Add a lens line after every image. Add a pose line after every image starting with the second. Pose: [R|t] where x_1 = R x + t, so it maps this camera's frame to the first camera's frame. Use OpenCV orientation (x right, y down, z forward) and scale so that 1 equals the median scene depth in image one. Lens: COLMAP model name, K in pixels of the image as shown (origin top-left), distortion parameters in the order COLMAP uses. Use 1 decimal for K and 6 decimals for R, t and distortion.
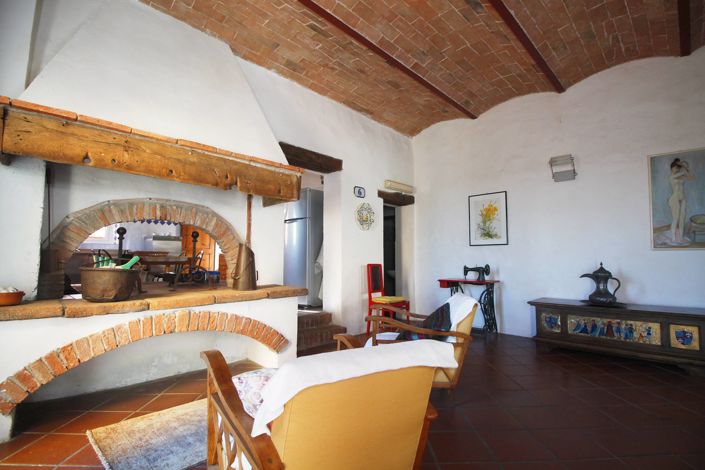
lens RADIAL K [[335.8, 0, 362.8], [0, 335.8, 233.6], [0, 0, 1]] dist [0.001225, -0.014137]
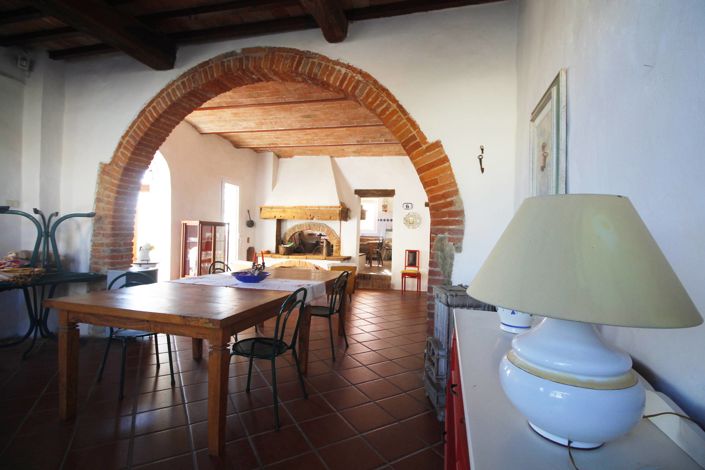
lens RADIAL K [[335.8, 0, 362.8], [0, 335.8, 233.6], [0, 0, 1]] dist [0.001225, -0.014137]
pose [[0.481900, 0.012763, -0.876133, 1.397681], [0.042630, 0.998368, 0.037991, -0.064010], [0.875189, -0.055657, 0.480569, 0.008135]]
